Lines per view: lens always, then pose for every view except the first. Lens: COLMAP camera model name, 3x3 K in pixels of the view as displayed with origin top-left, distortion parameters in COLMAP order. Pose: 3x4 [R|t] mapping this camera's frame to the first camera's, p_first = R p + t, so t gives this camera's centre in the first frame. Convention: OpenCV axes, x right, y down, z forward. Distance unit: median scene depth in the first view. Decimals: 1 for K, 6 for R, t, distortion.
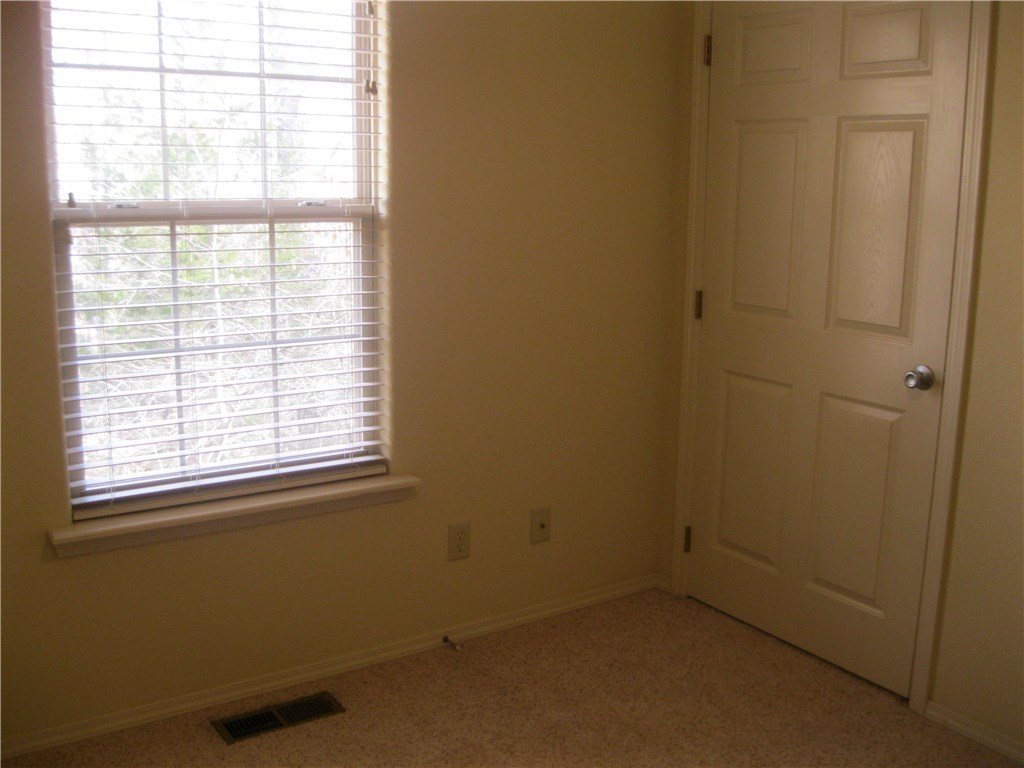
lens RADIAL K [[1031.5, 0, 513.9], [0, 1031.5, 394.6], [0, 0, 1]] dist [-0.101502, 0.000000]
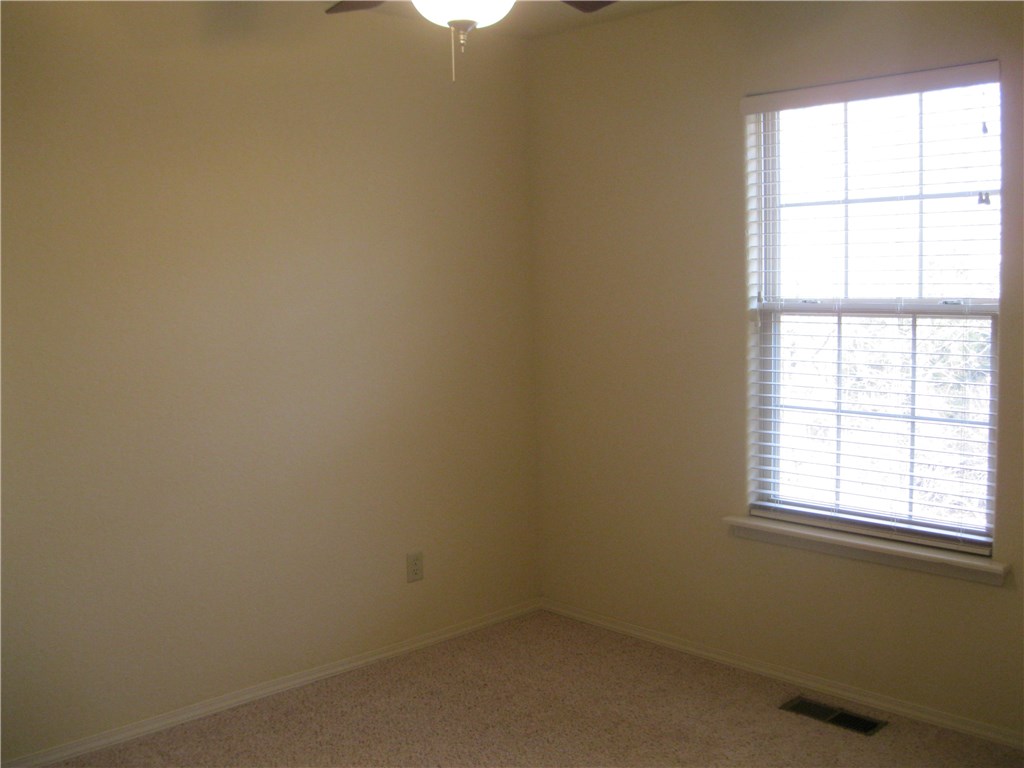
lens RADIAL K [[1031.5, 0, 505.7], [0, 1031.5, 378.6], [0, 0, 1]] dist [-0.101502, 0.000000]
pose [[0.155505, 0.076176, -0.984894, 0.879225], [-0.180423, 0.982442, 0.047499, -0.068082], [0.971219, 0.170311, 0.166518, 0.349624]]
